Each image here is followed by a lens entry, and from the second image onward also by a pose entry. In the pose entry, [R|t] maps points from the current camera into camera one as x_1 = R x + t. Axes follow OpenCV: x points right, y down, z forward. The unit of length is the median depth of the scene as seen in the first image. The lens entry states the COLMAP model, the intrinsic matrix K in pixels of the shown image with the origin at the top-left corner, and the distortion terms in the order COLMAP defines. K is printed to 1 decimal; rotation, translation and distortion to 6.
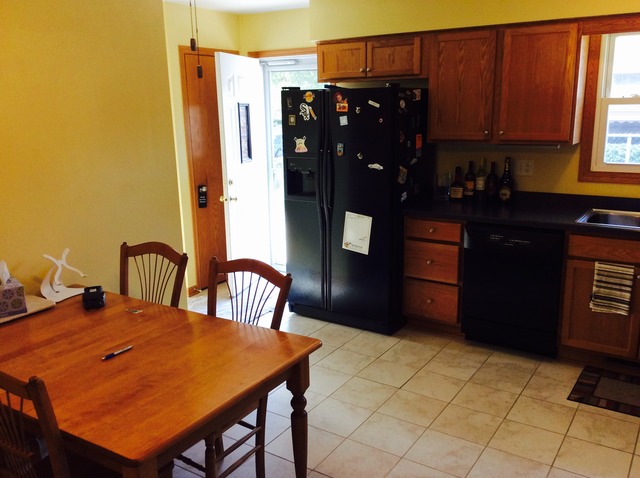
lens RADIAL K [[579.2, 0, 322.8], [0, 579.2, 239.0], [0, 0, 1]] dist [0.133388, -0.271489]
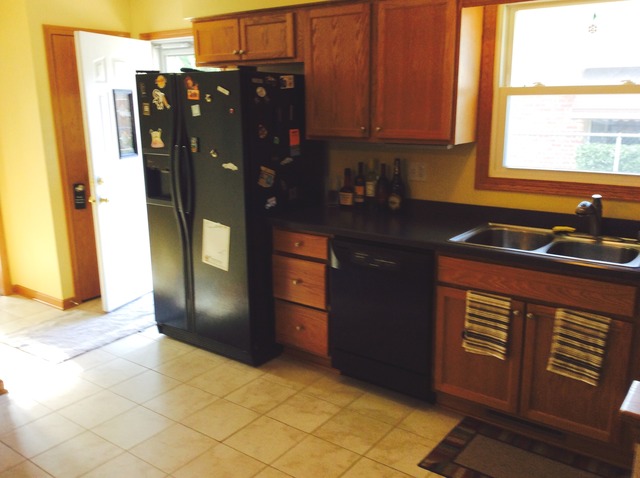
lens RADIAL K [[579.2, 0, 322.8], [0, 579.2, 239.0], [0, 0, 1]] dist [0.133388, -0.271489]
pose [[0.998787, 0.021641, -0.044234, 0.254962], [-0.021430, 0.999757, 0.005237, -0.027024], [0.044337, -0.004283, 0.999007, 0.166055]]
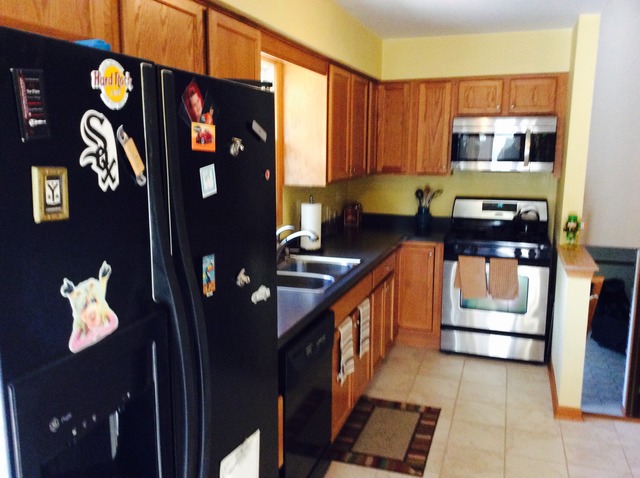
lens RADIAL K [[579.2, 0, 322.8], [0, 579.2, 239.0], [0, 0, 1]] dist [0.133388, -0.271489]
pose [[-0.267515, -0.136194, 0.953880, -0.265907], [0.215652, 0.956385, 0.197031, -0.217699], [-0.939111, 0.258415, -0.226477, 1.004509]]
